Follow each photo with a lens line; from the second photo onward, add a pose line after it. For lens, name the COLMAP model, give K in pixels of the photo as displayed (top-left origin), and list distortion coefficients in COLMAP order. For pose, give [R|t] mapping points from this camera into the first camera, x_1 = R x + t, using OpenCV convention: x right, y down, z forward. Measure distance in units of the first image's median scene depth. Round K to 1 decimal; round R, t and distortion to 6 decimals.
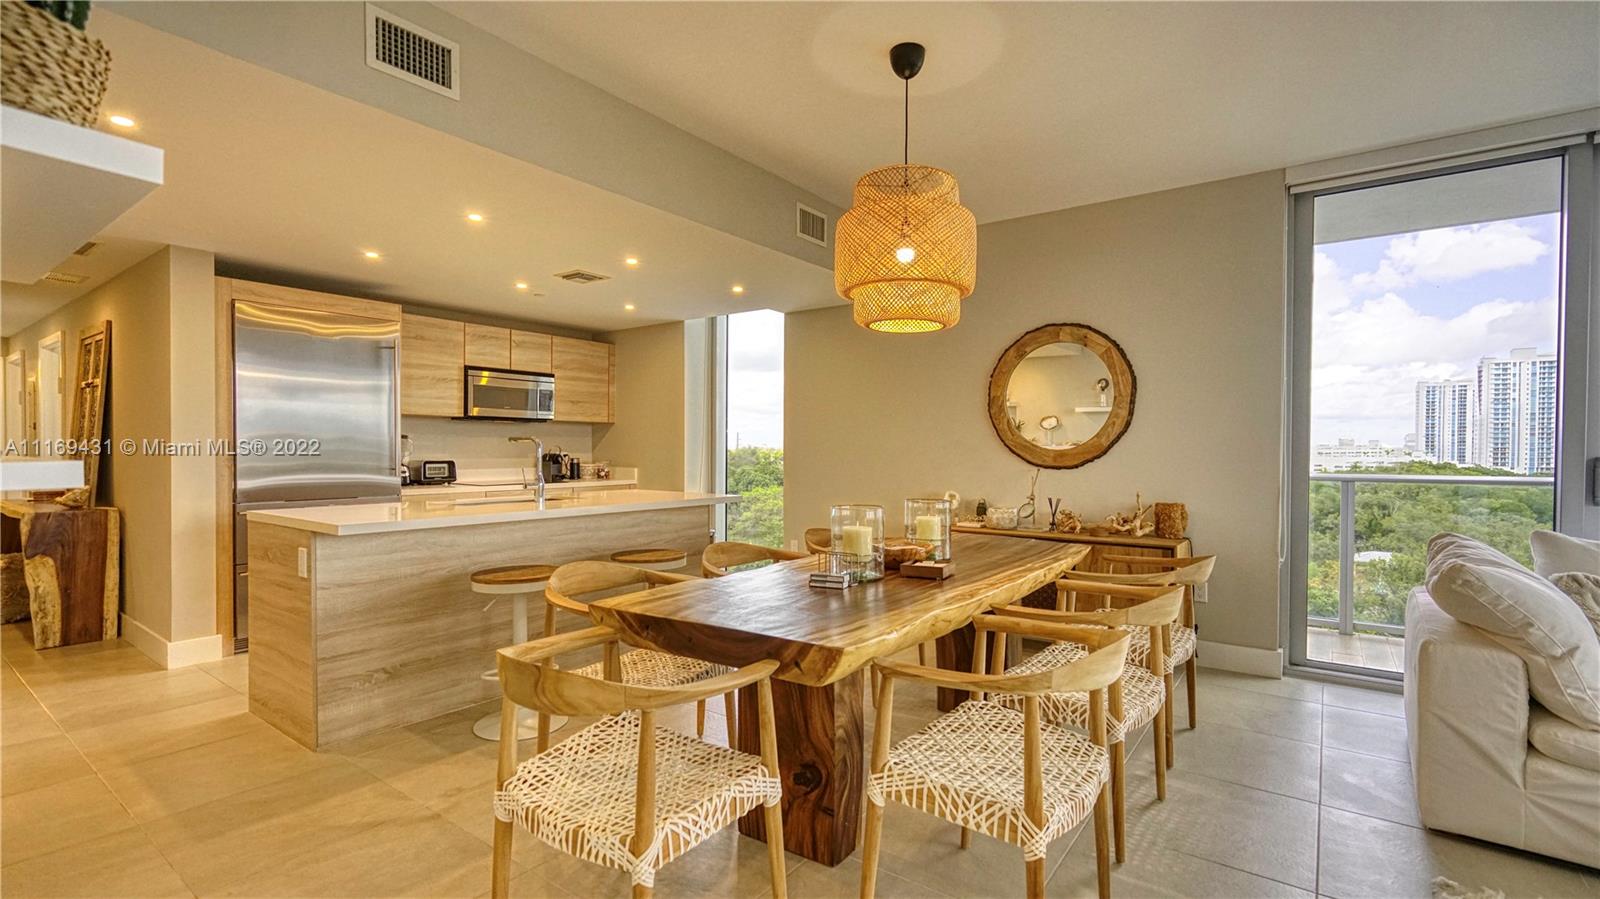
lens RADIAL K [[721.5, 0, 789.1], [0, 721.5, 457.4], [0, 0, 1]] dist [-0.002176, 0.003201]
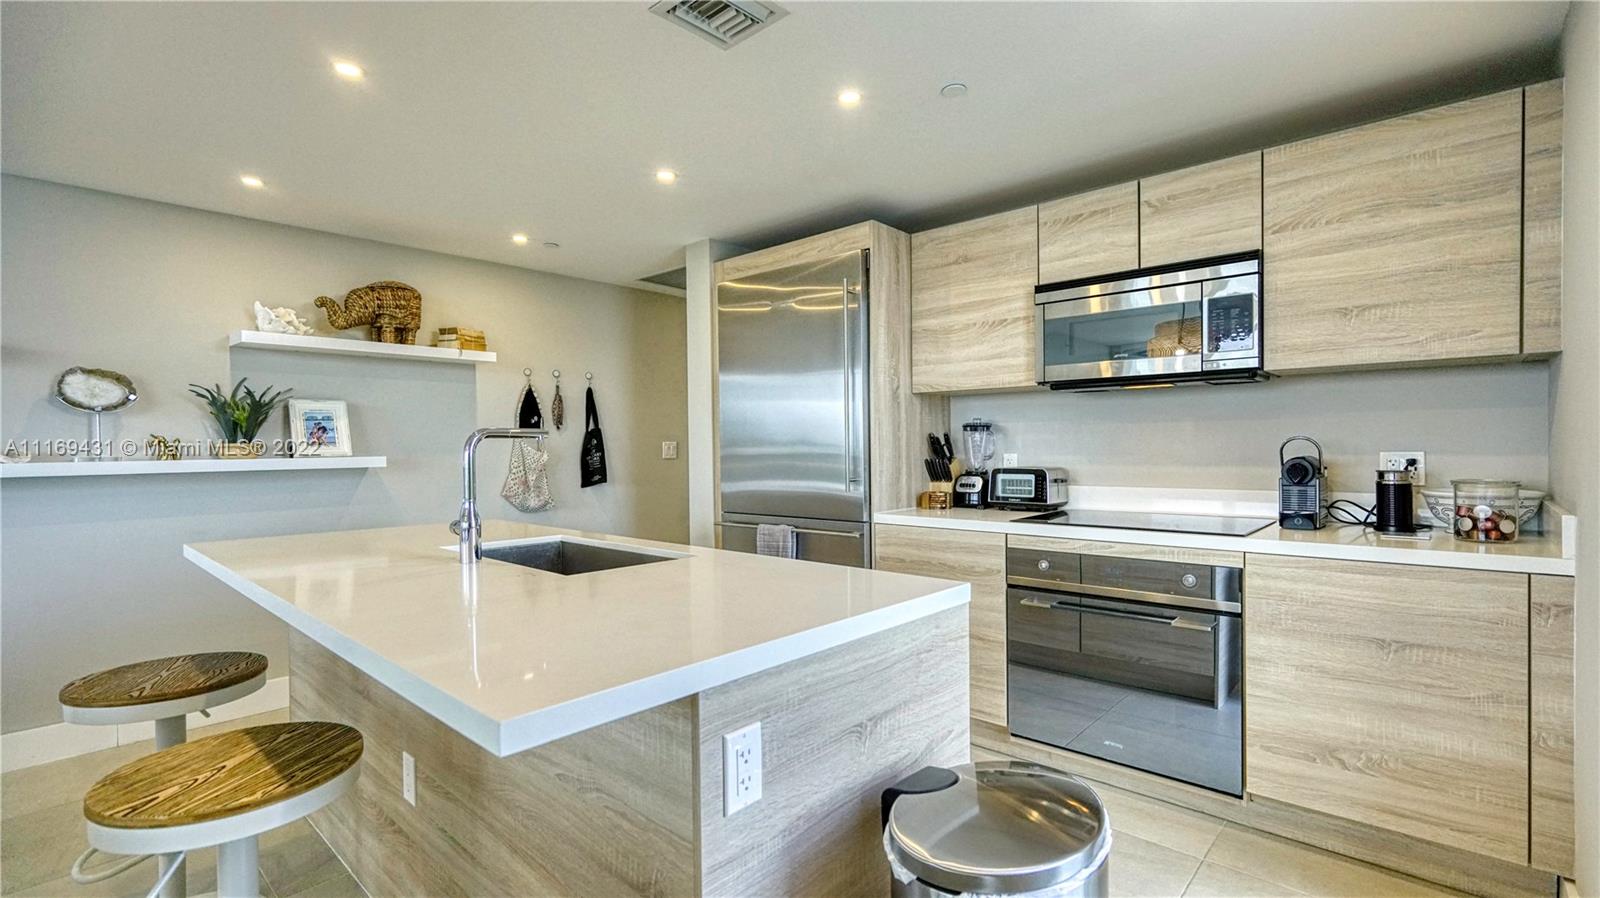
lens RADIAL K [[721.5, 0, 803.3], [0, 721.5, 452.4], [0, 0, 1]] dist [-0.002176, 0.003201]
pose [[-0.100642, 0.004047, -0.994914, 0.086692], [-0.004558, 0.999979, 0.004529, -0.009370], [0.994912, 0.004991, -0.100622, 0.882268]]
